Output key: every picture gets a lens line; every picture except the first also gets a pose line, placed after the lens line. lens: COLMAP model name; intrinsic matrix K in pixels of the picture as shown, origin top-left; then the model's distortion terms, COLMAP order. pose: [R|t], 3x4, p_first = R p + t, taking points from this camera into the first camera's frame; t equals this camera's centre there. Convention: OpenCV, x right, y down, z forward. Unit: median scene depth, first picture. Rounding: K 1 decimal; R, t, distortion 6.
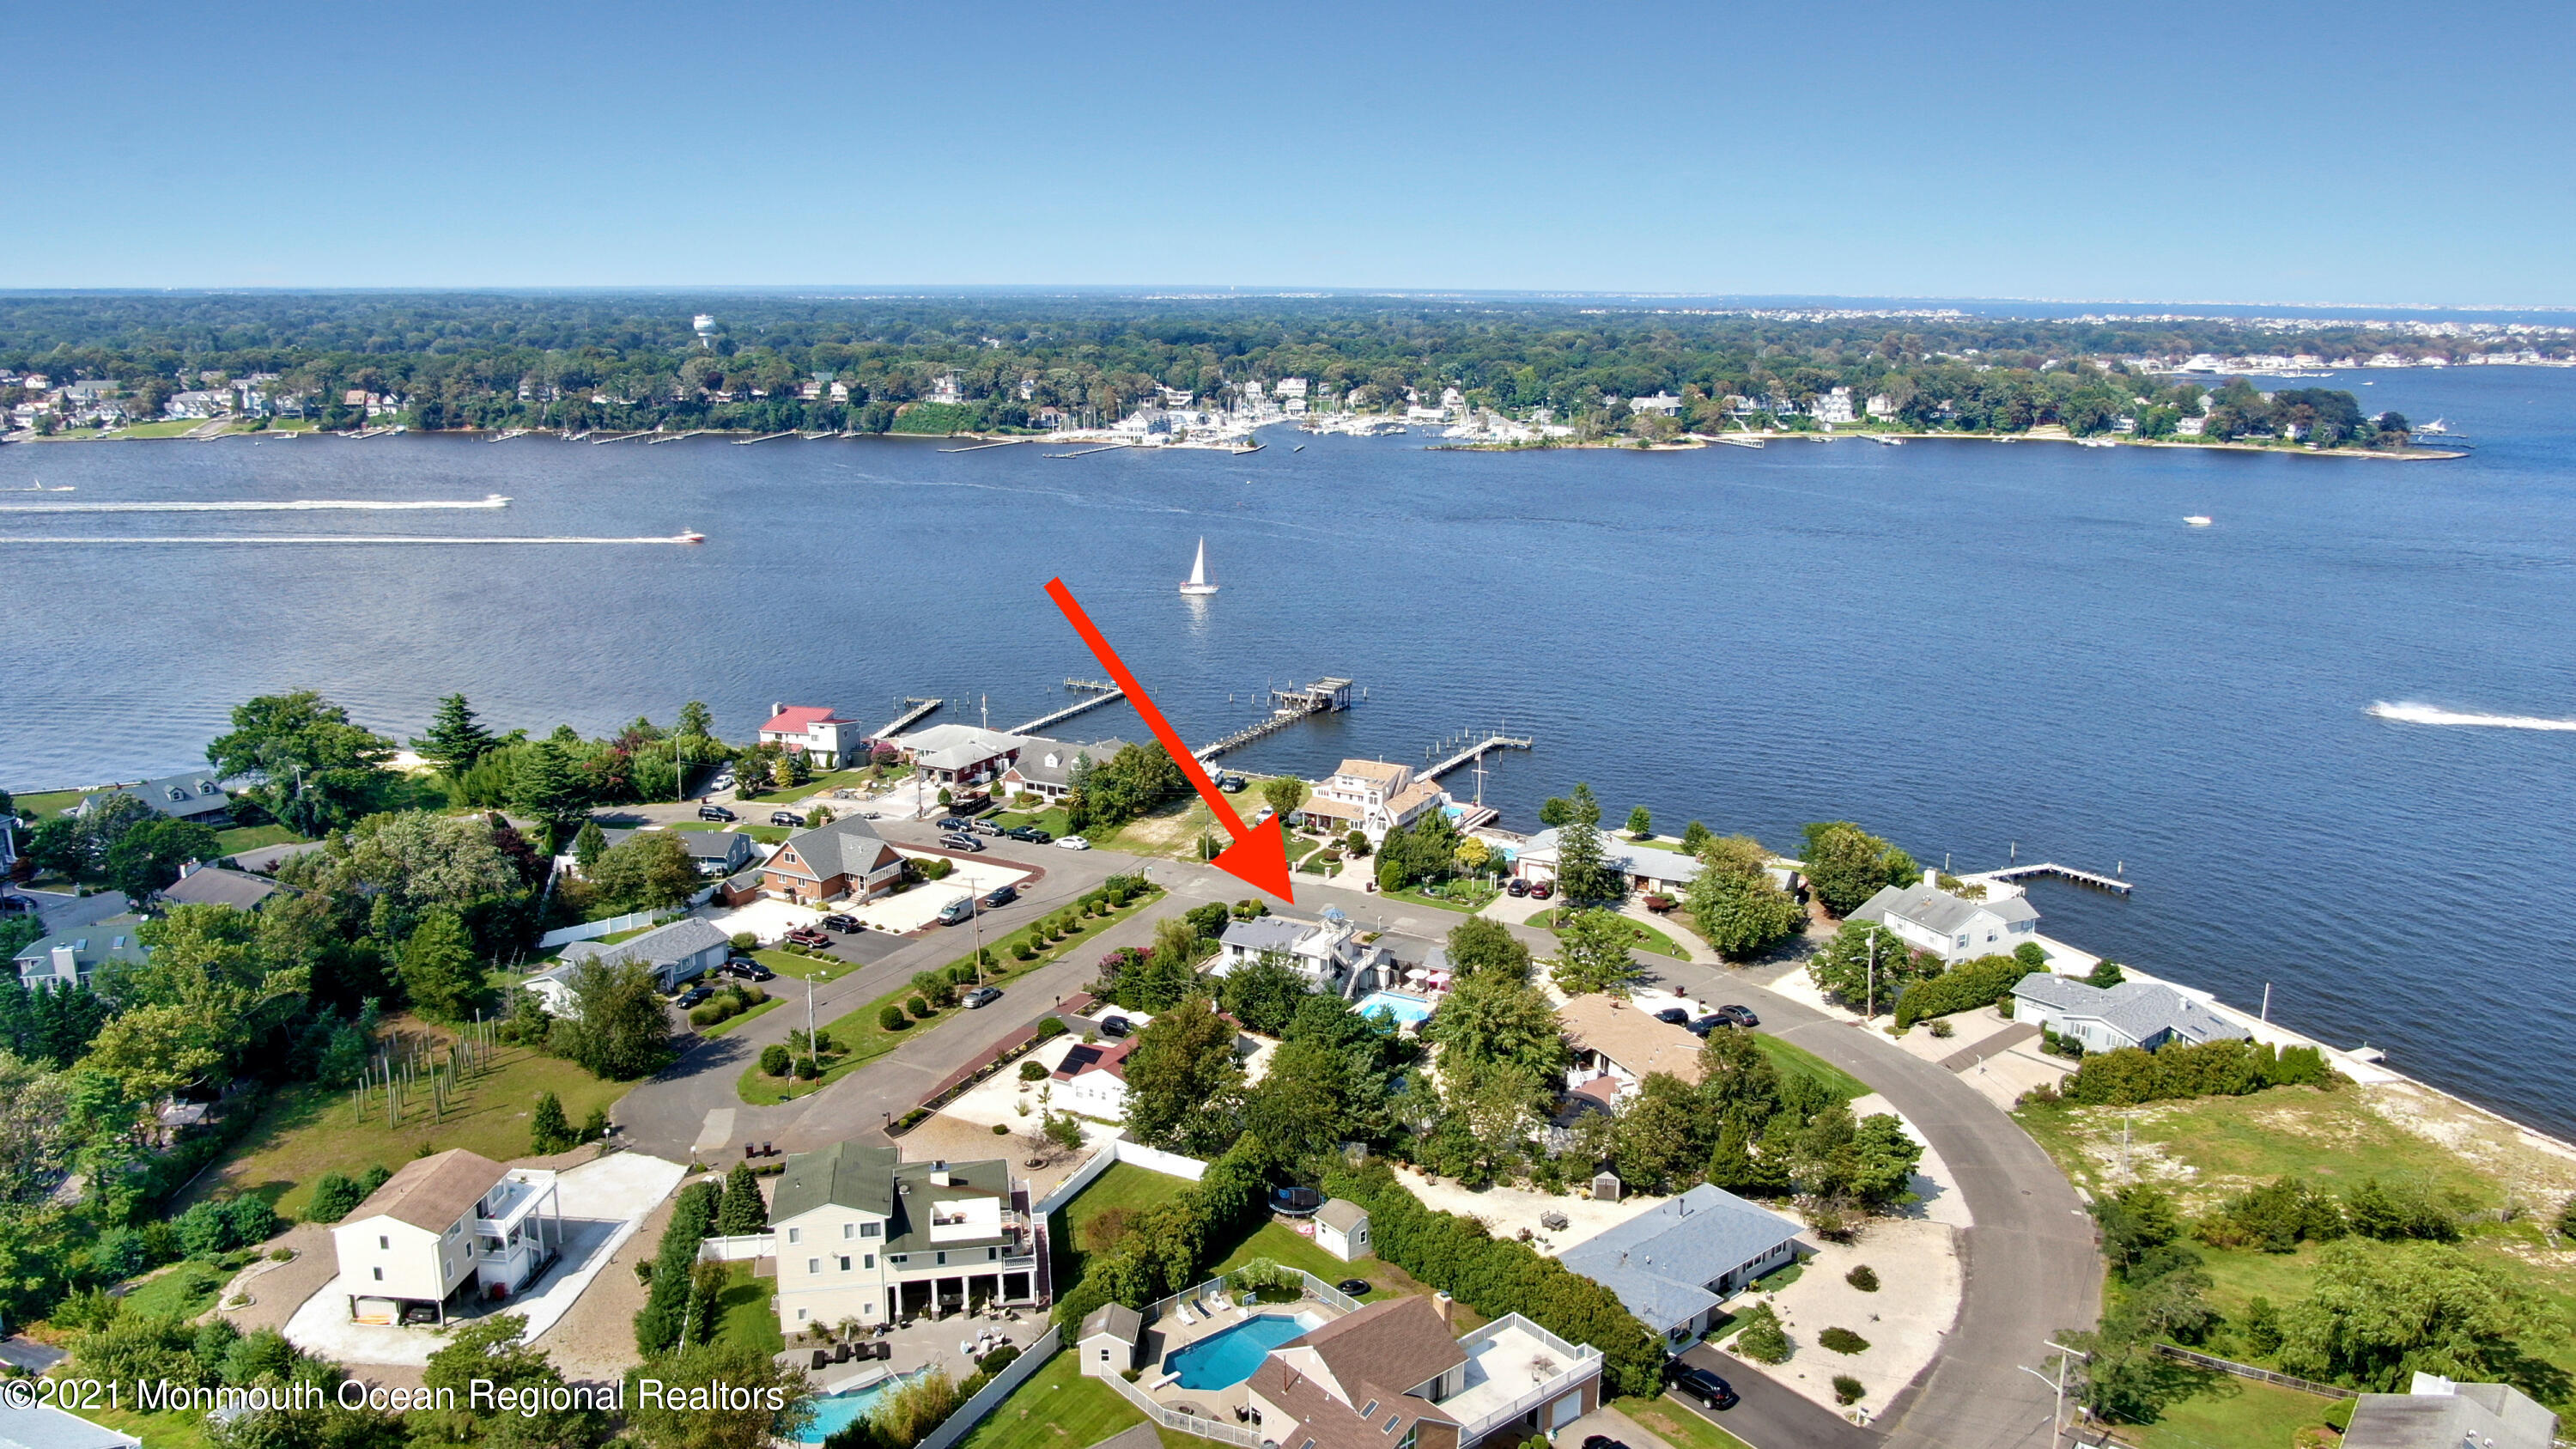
lens RADIAL K [[1868.2, 0, 1280.2], [0, 1868.2, 718.9], [0, 0, 1]] dist [-0.010047, 0.000263]
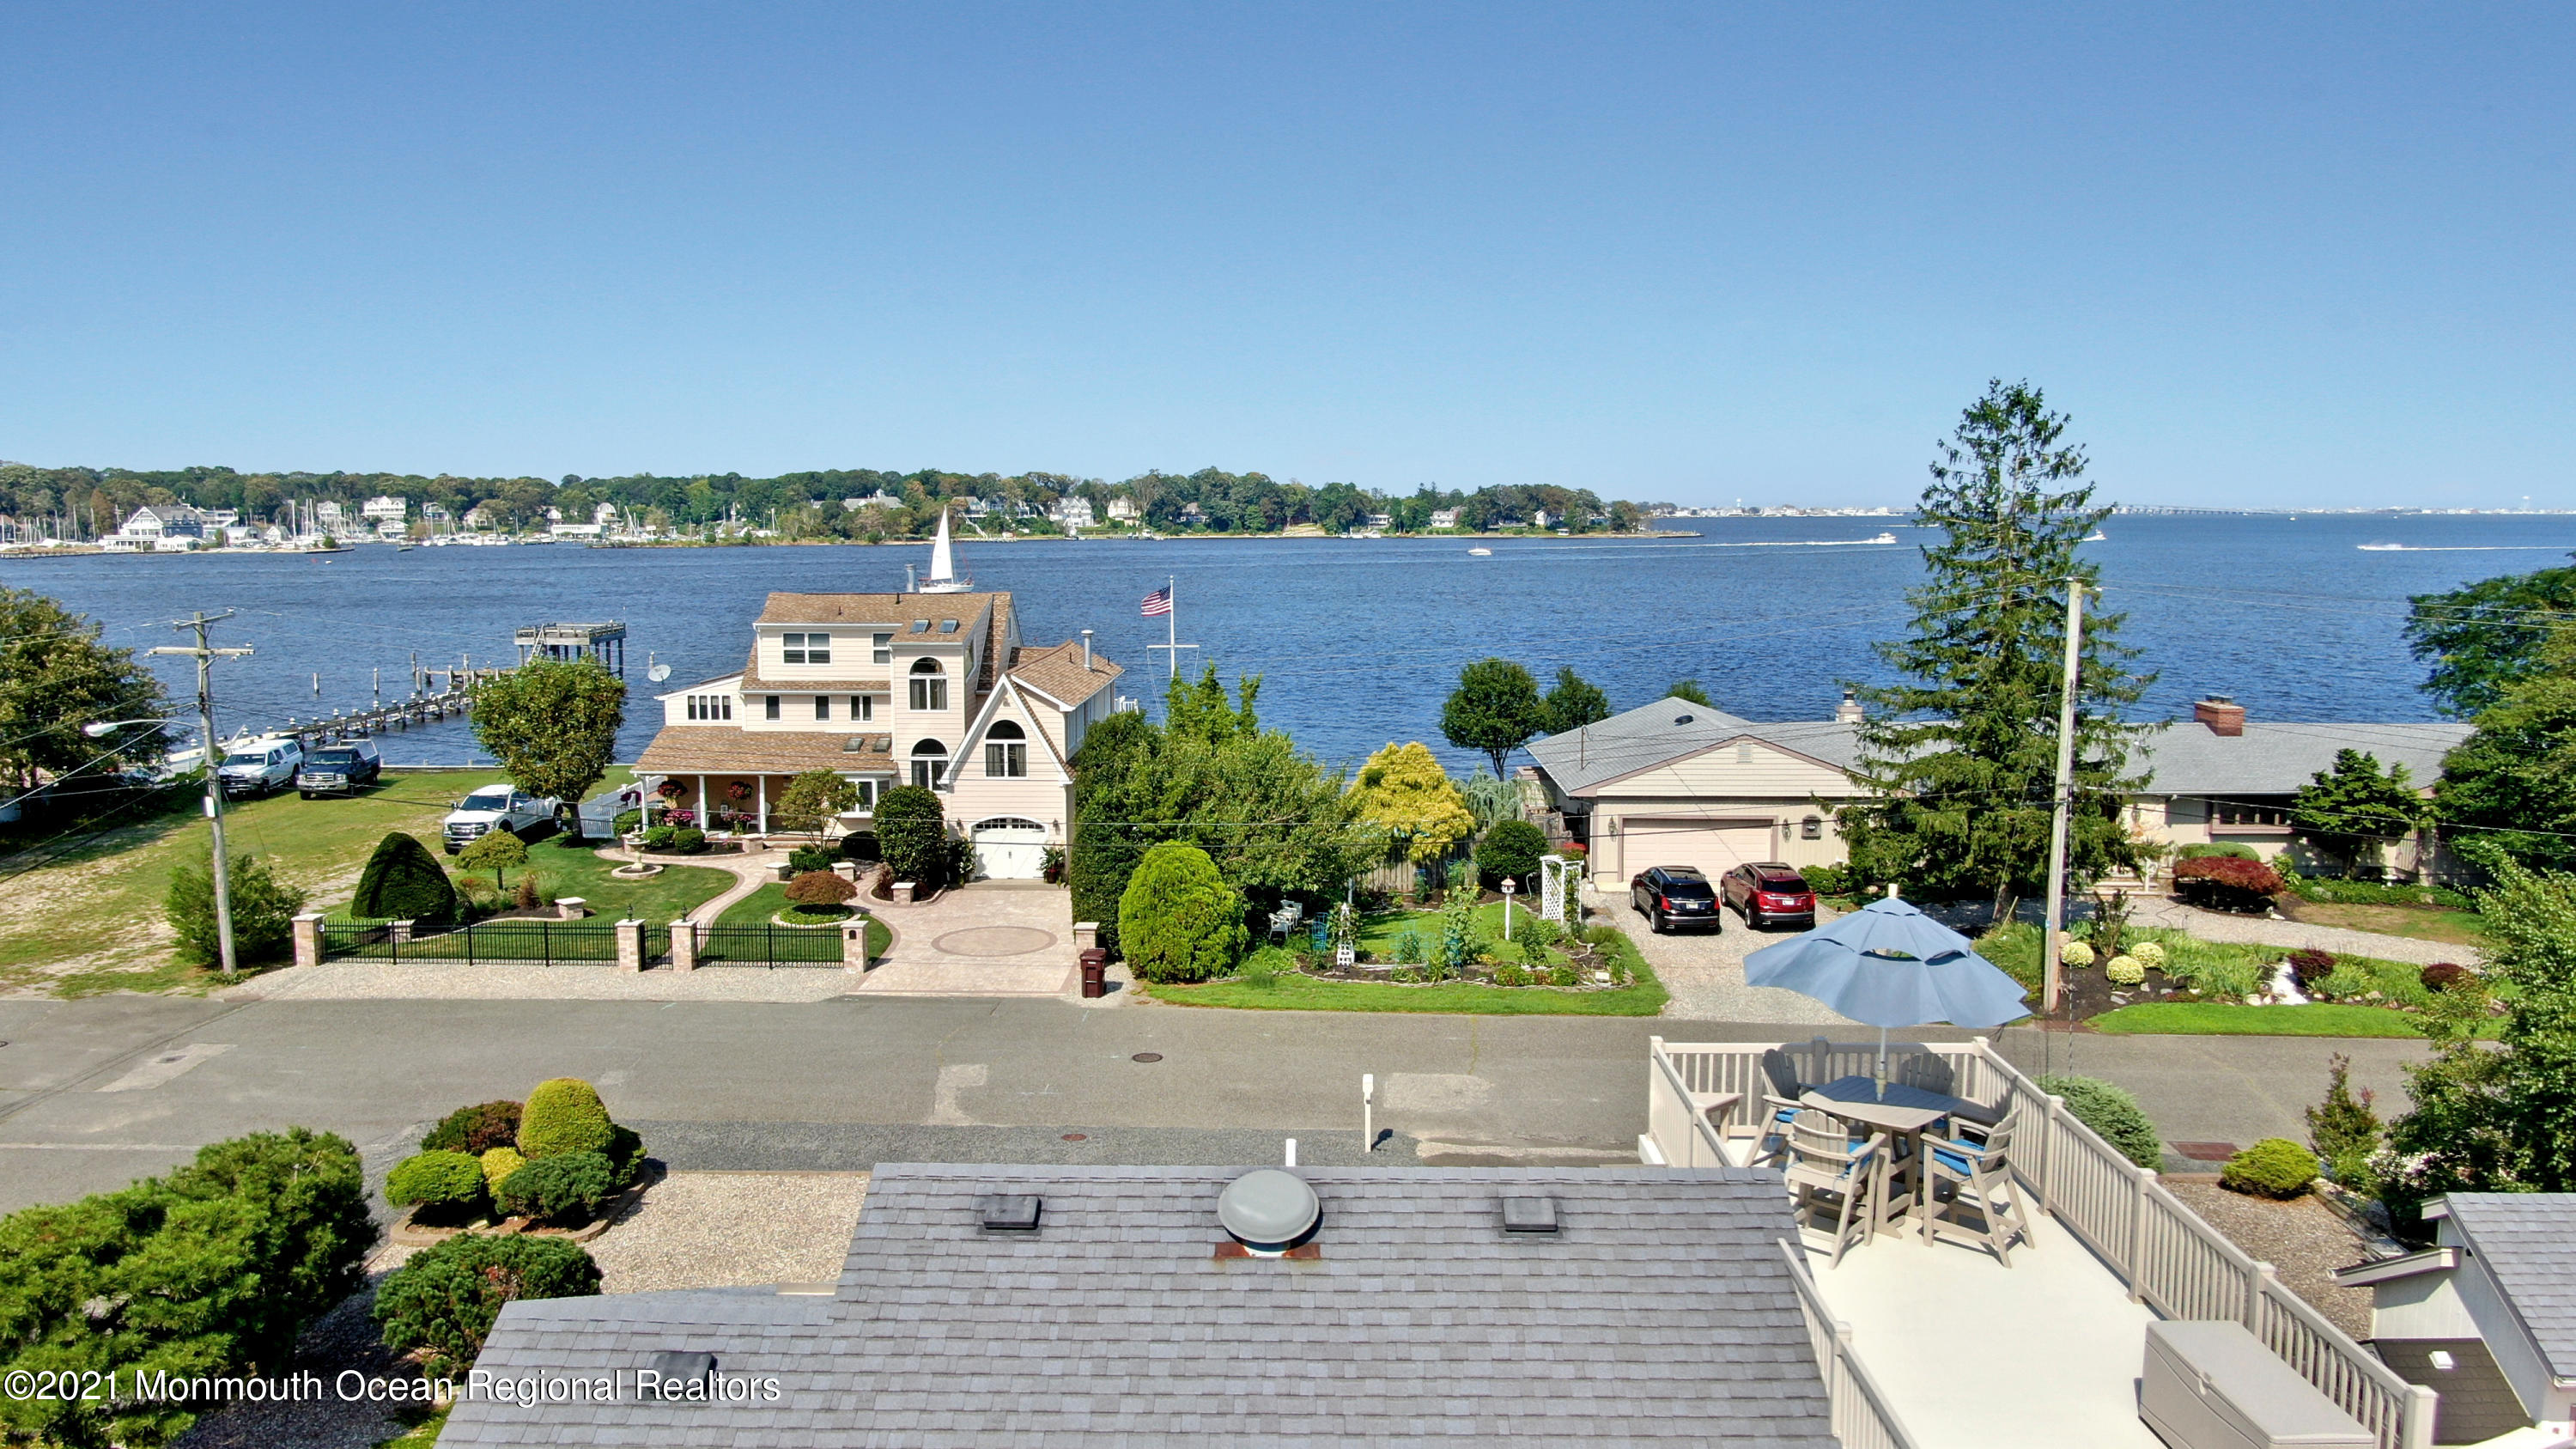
lens RADIAL K [[1868.2, 0, 1280.2], [0, 1868.2, 718.9], [0, 0, 1]] dist [-0.010047, 0.000263]
pose [[0.896557, -0.055473, 0.439440, -0.006049], [0.106477, 0.990026, -0.092261, 0.020621], [-0.429939, 0.129507, 0.893521, 0.197469]]
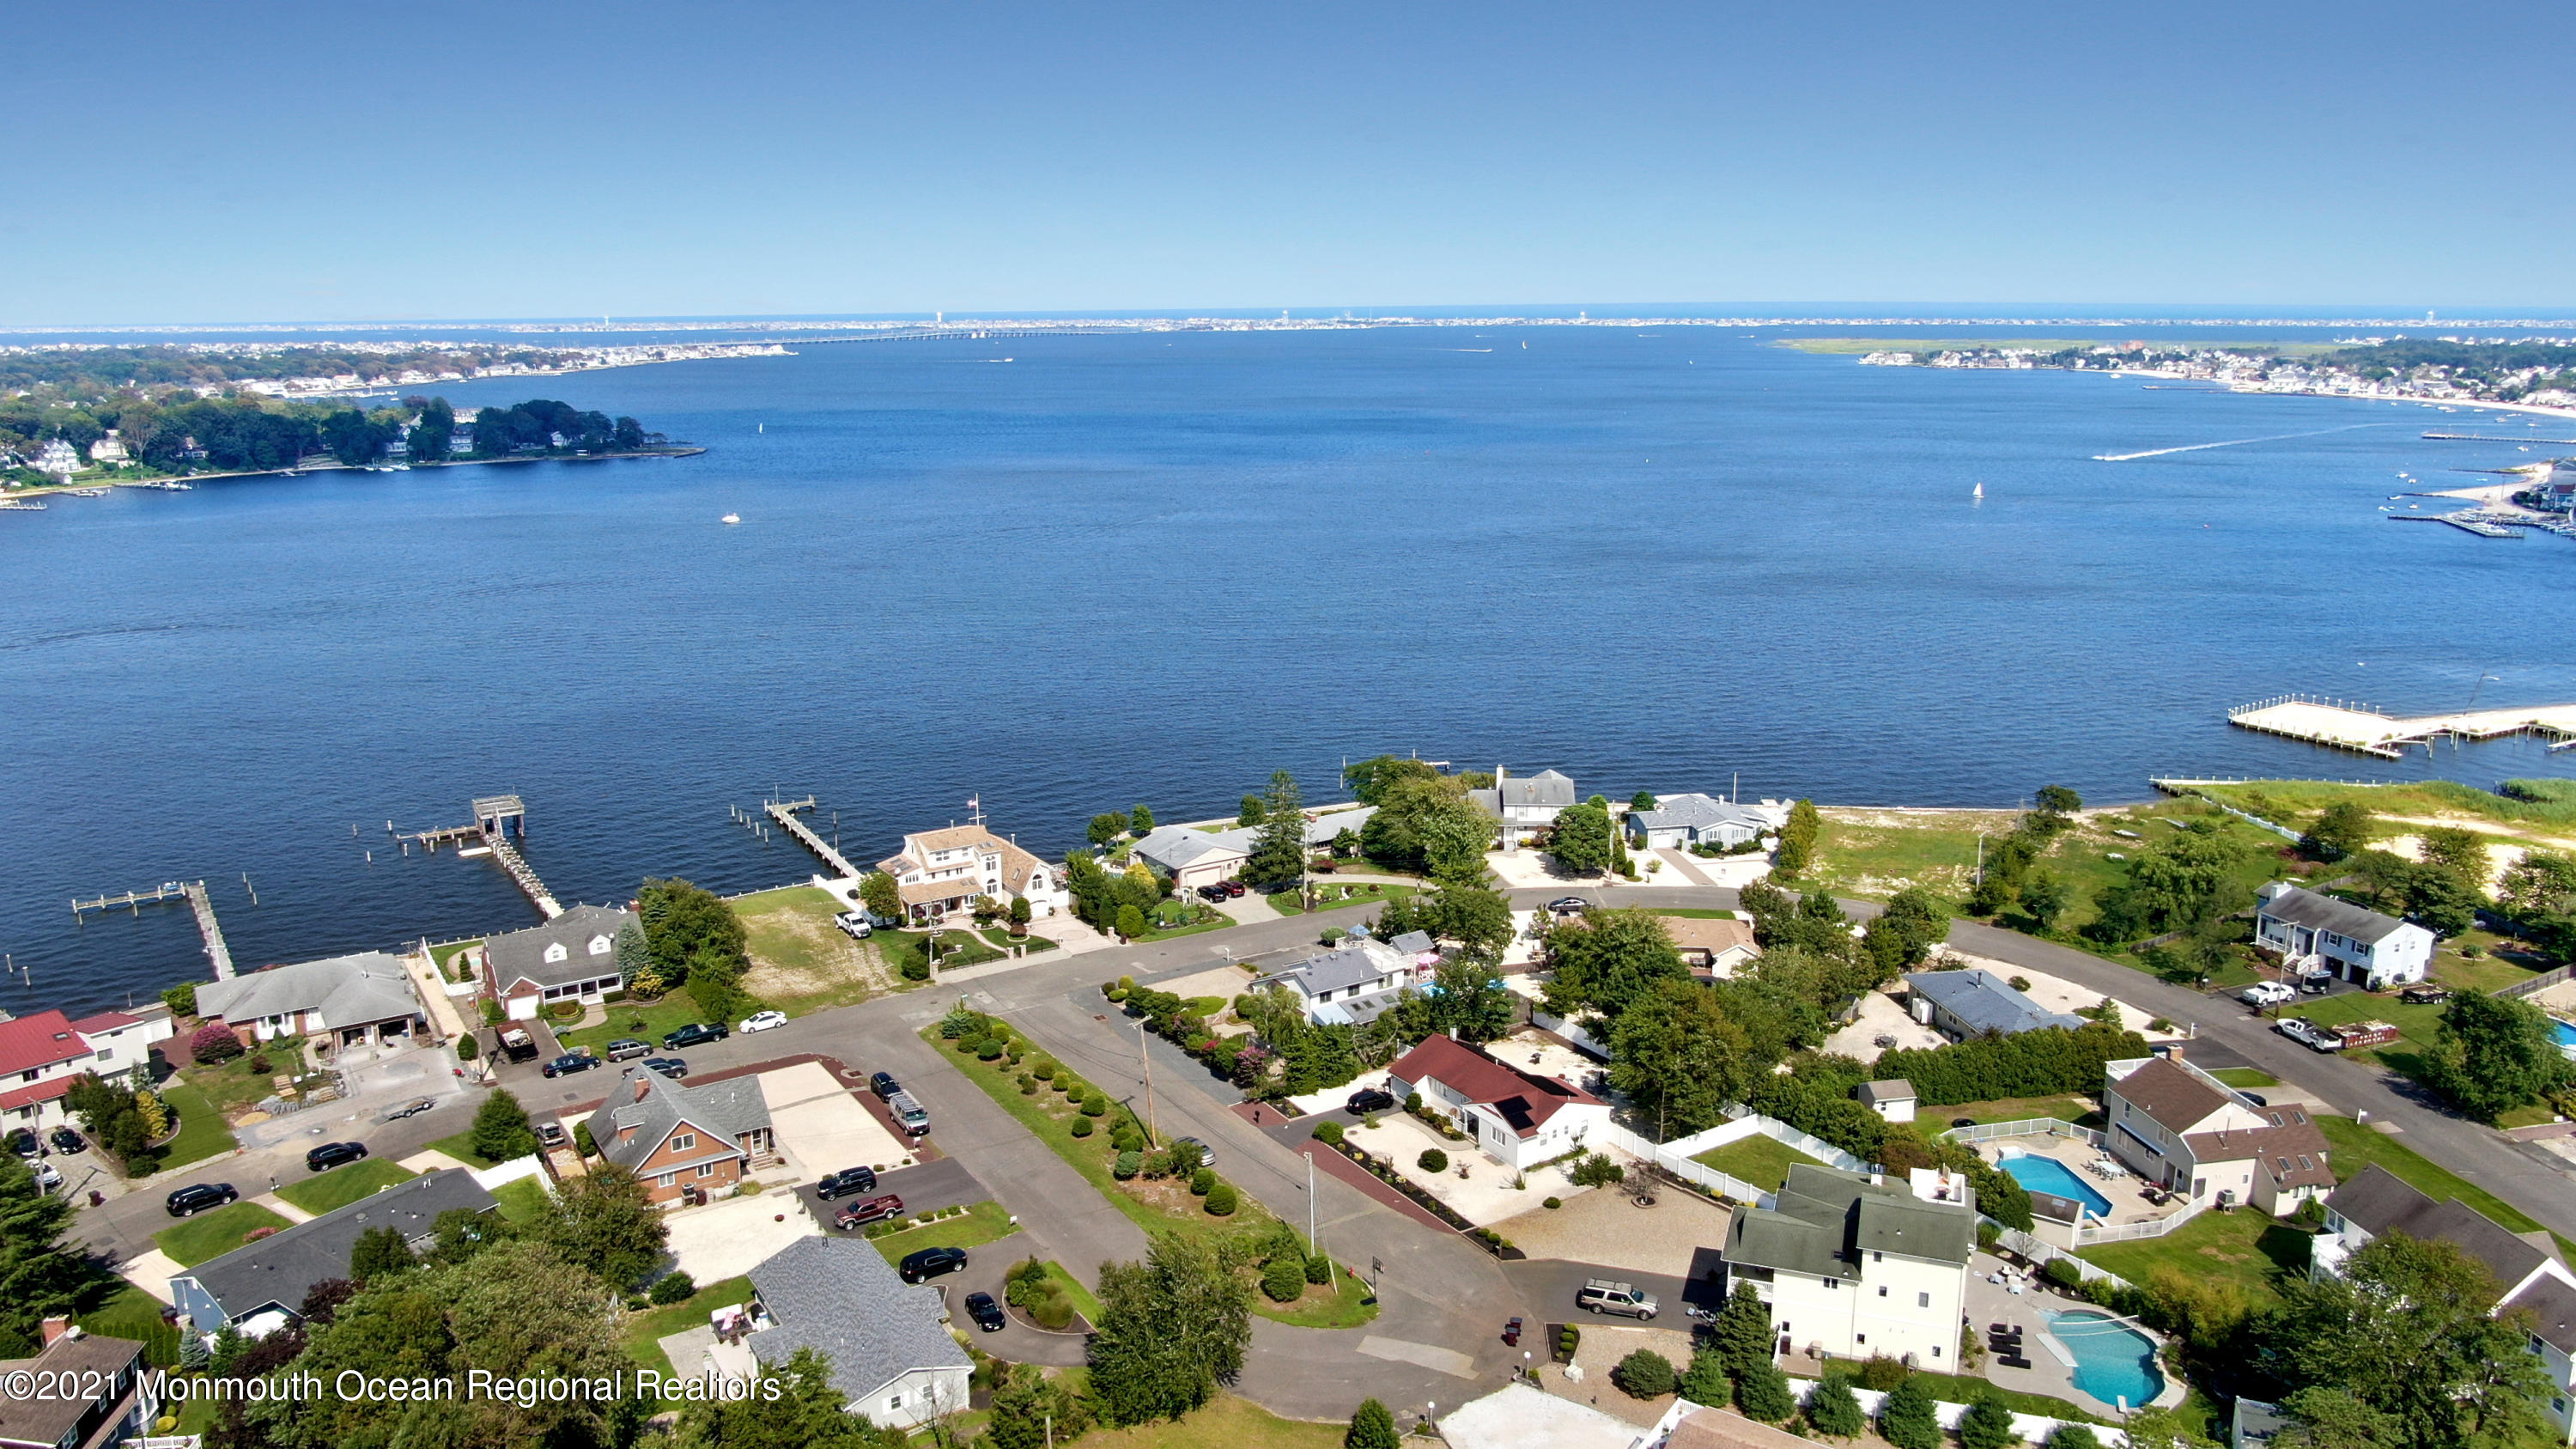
lens RADIAL K [[1868.2, 0, 1280.2], [0, 1868.2, 718.9], [0, 0, 1]] dist [-0.010047, 0.000263]
pose [[0.499626, -0.199306, 0.843001, -0.166834], [0.210067, 0.972000, 0.105303, -0.024156], [-0.840384, 0.124474, 0.527504, 0.106545]]
